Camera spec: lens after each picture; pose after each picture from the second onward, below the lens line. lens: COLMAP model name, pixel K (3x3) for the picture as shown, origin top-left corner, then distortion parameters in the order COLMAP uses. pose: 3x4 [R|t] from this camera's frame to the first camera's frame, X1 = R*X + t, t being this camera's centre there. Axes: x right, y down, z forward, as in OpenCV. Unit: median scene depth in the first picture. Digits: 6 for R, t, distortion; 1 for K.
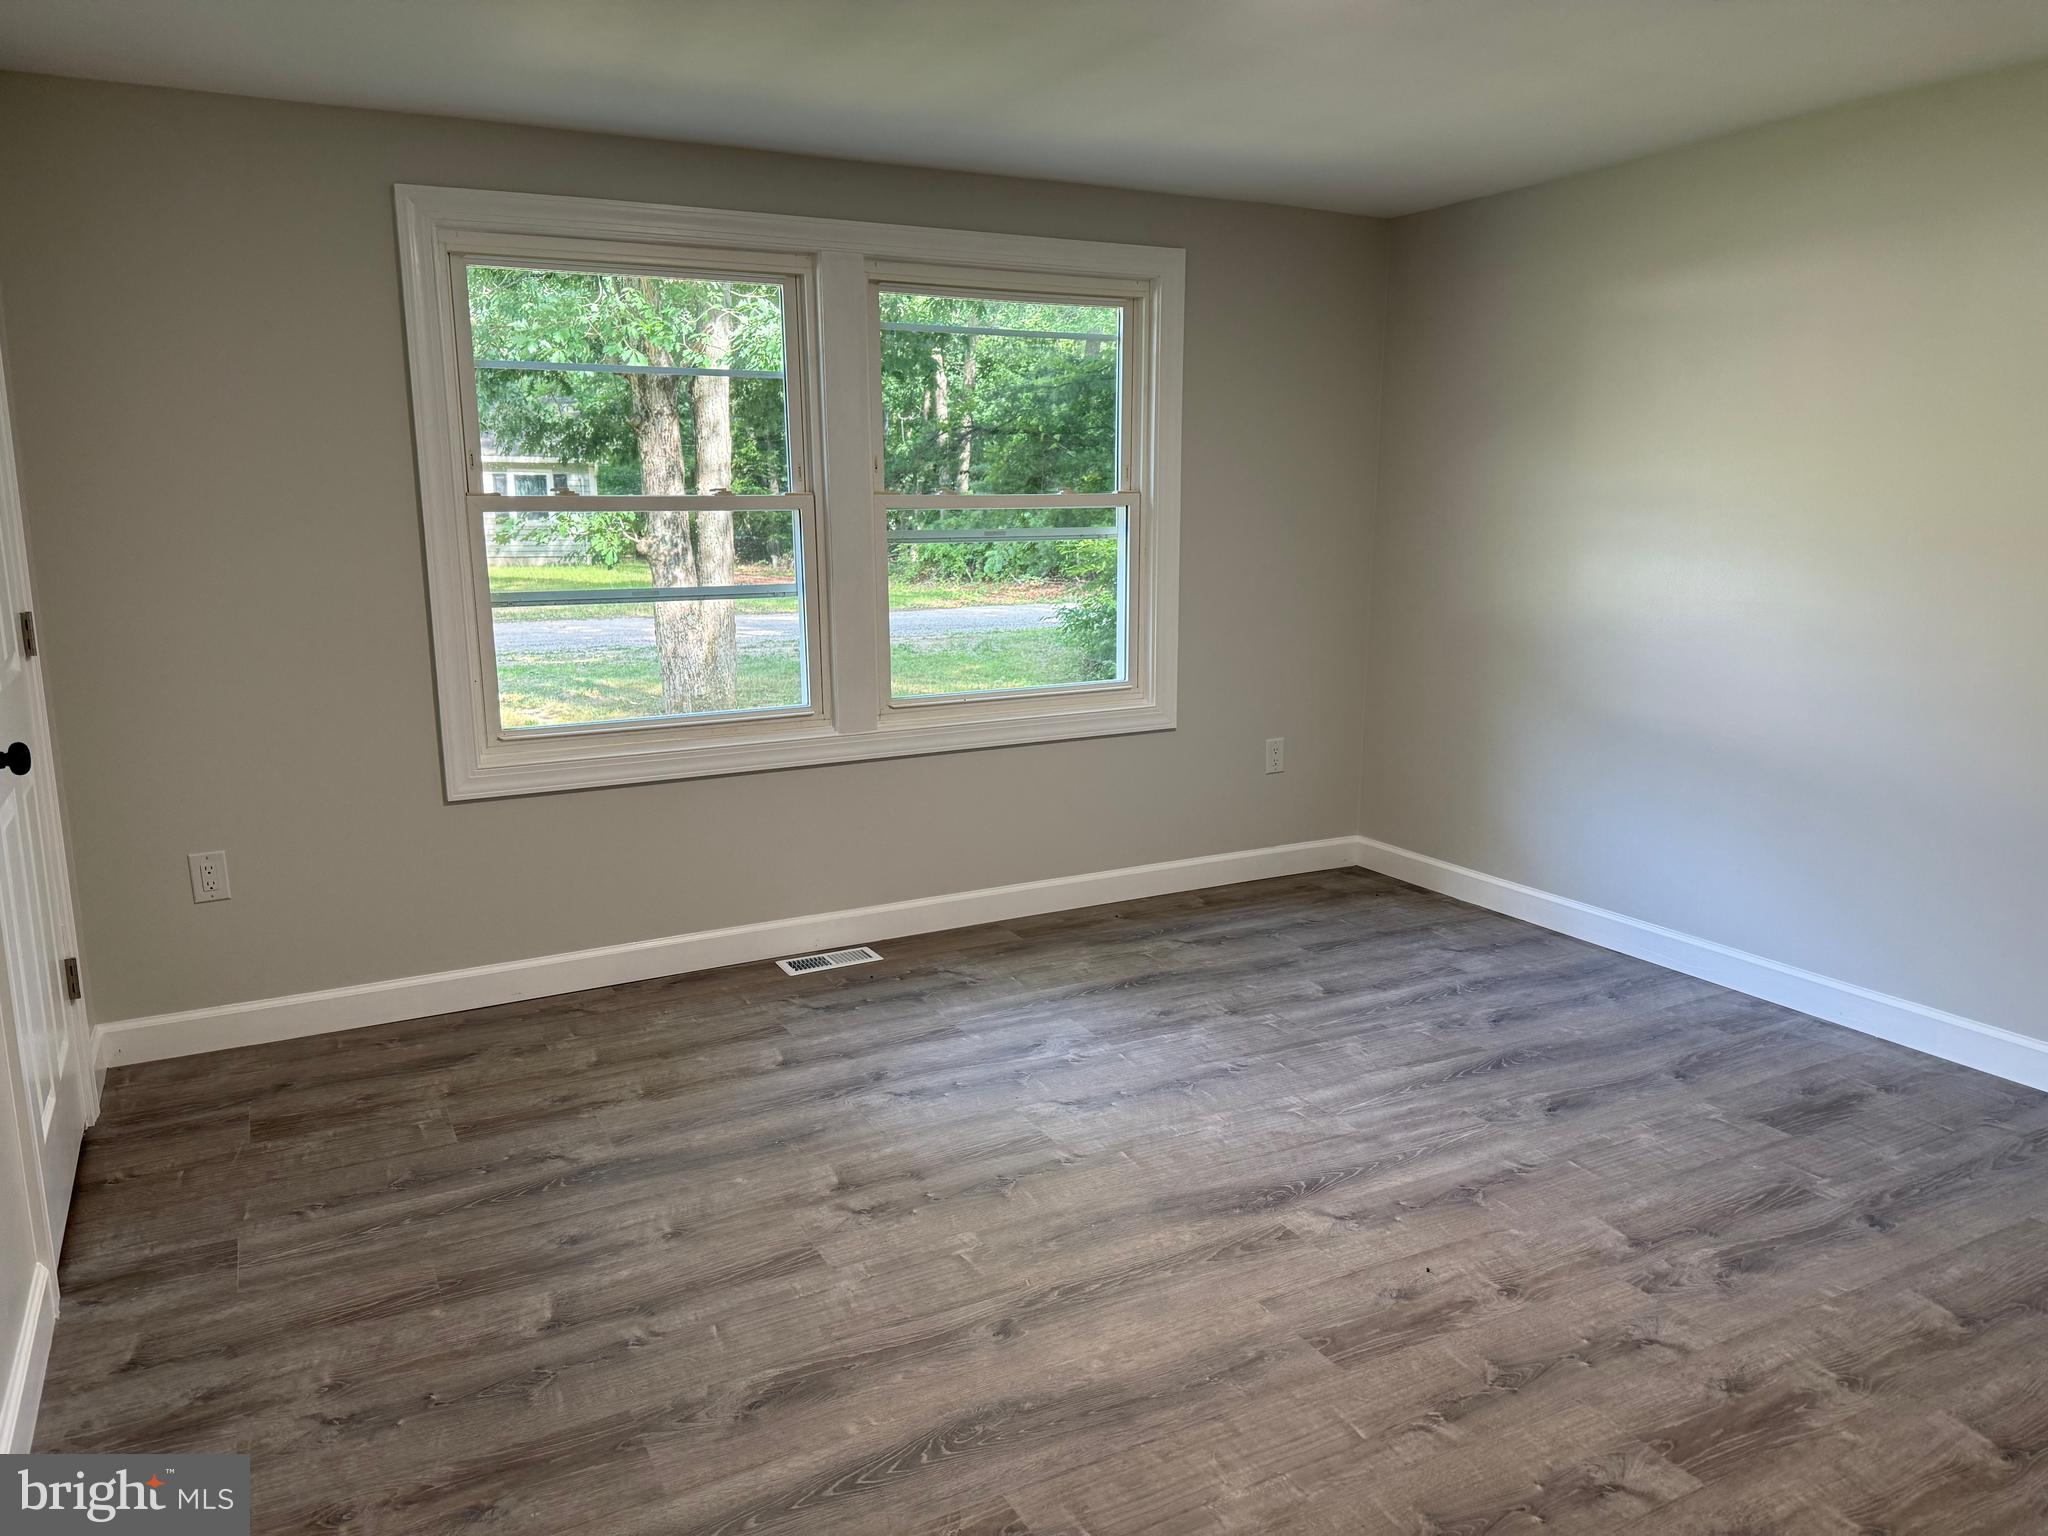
lens RADIAL K [[1449.4, 0, 1041.8], [0, 1449.4, 730.4], [0, 0, 1]] dist [0.085935, -0.100670]
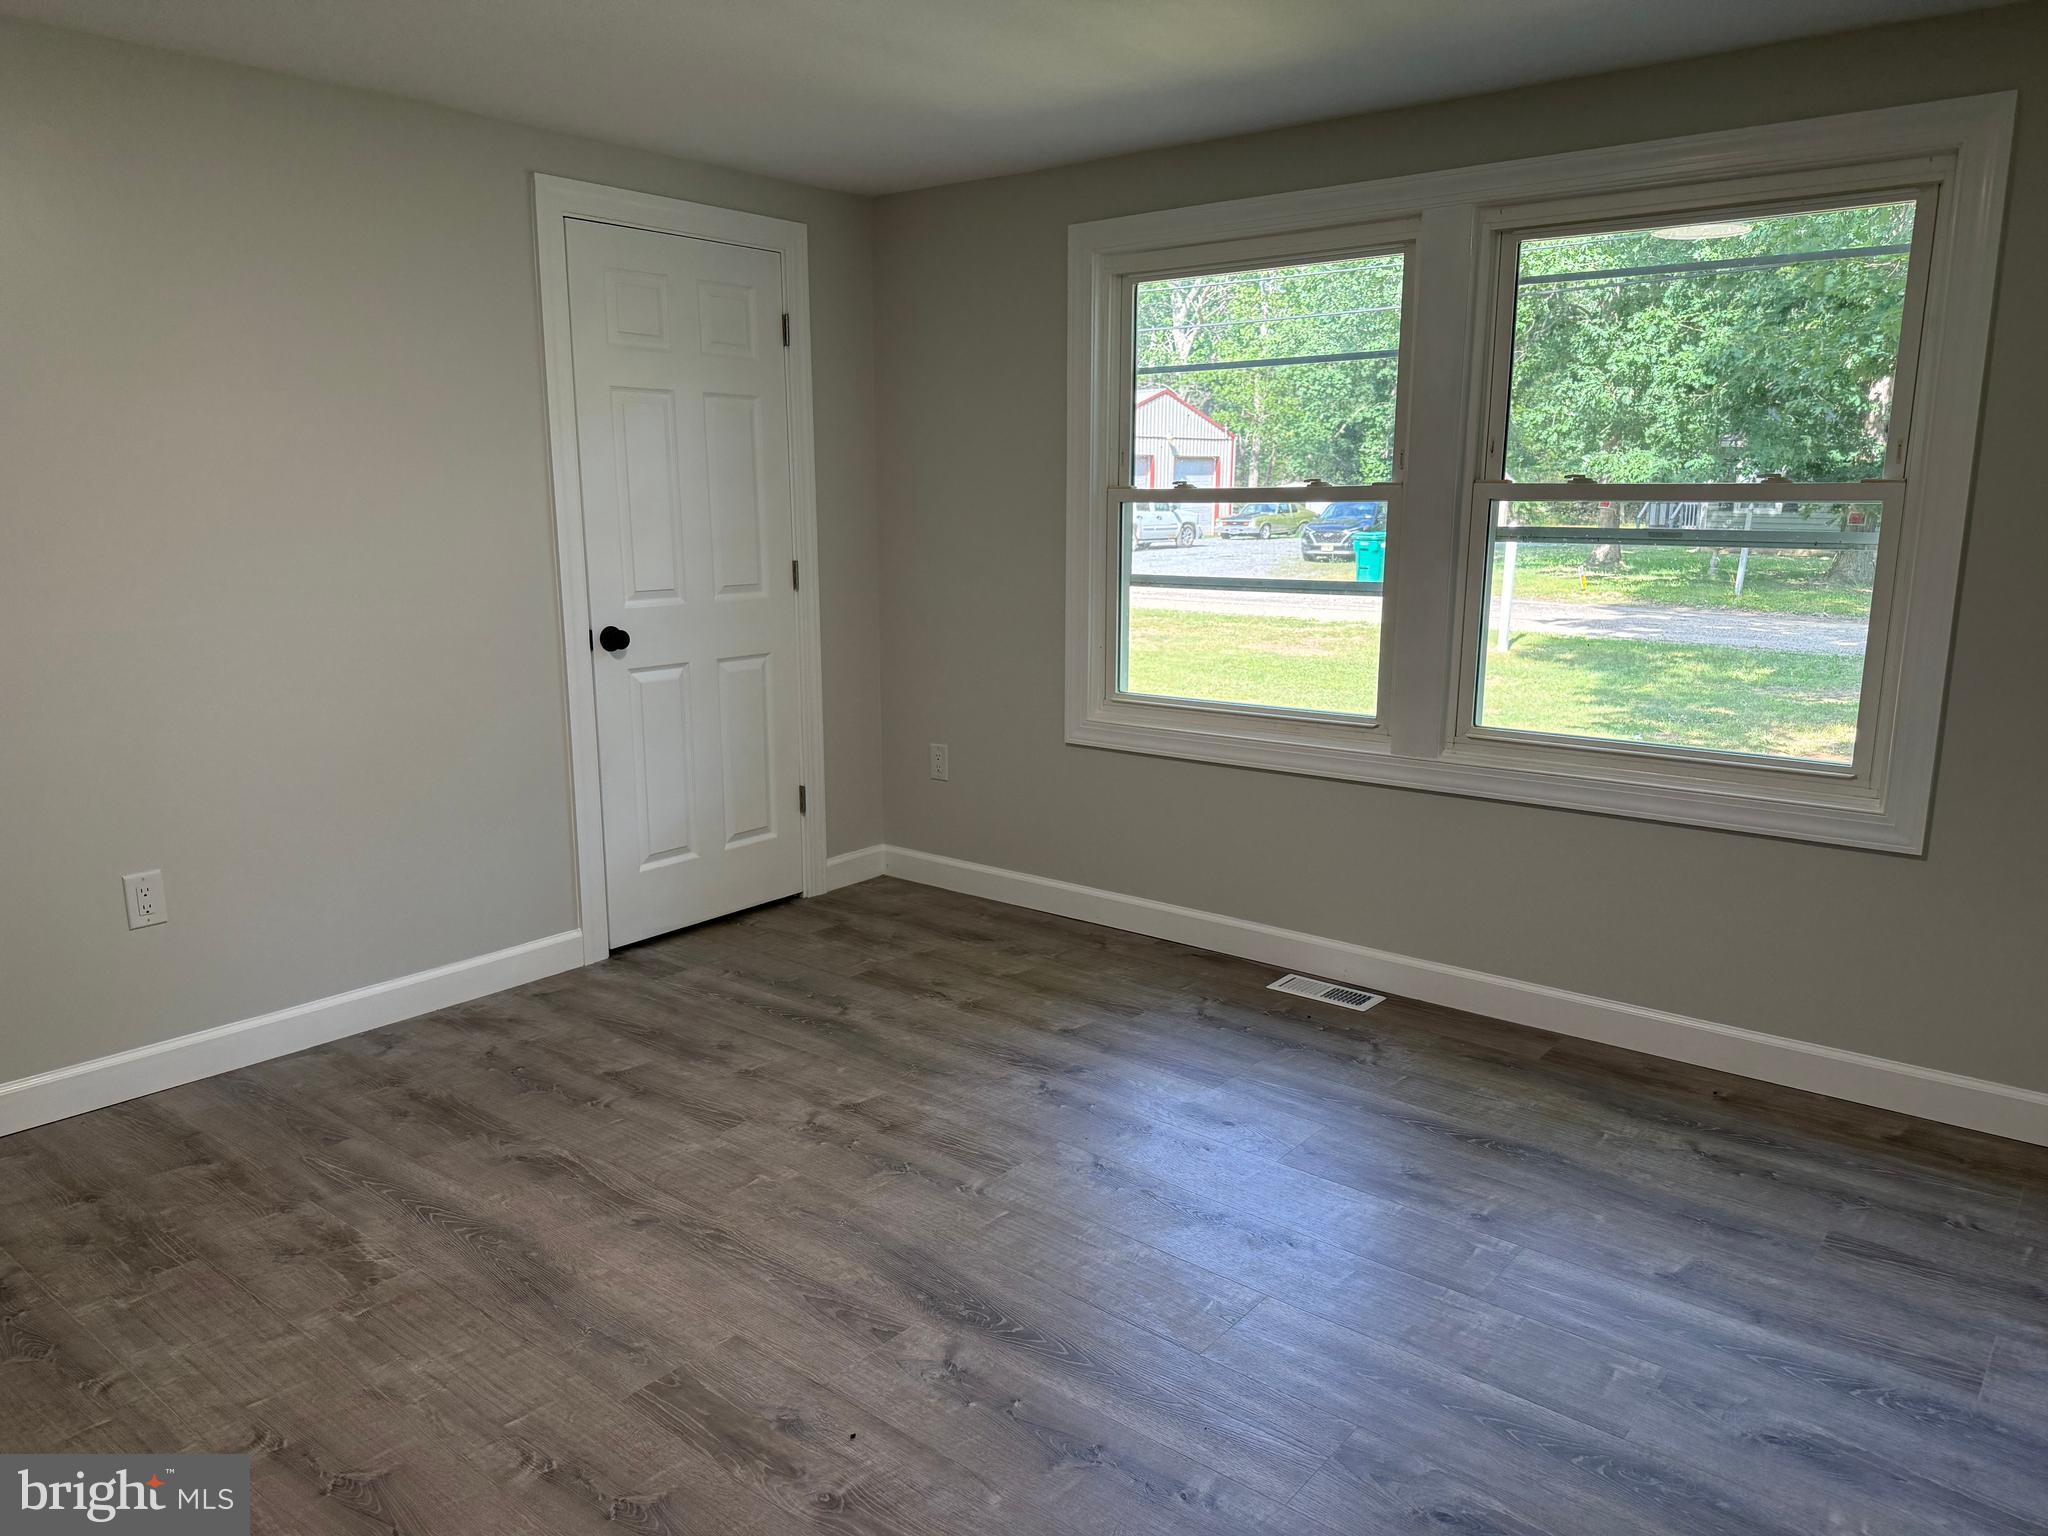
lens RADIAL K [[1449.4, 0, 1027.9], [0, 1449.4, 768.1], [0, 0, 1]] dist [0.085935, -0.100670]
pose [[0.389583, 0.185282, -0.902162, 0.726402], [-0.156256, 0.978651, 0.133514, -0.093244], [0.907639, 0.088954, 0.410218, 0.532822]]
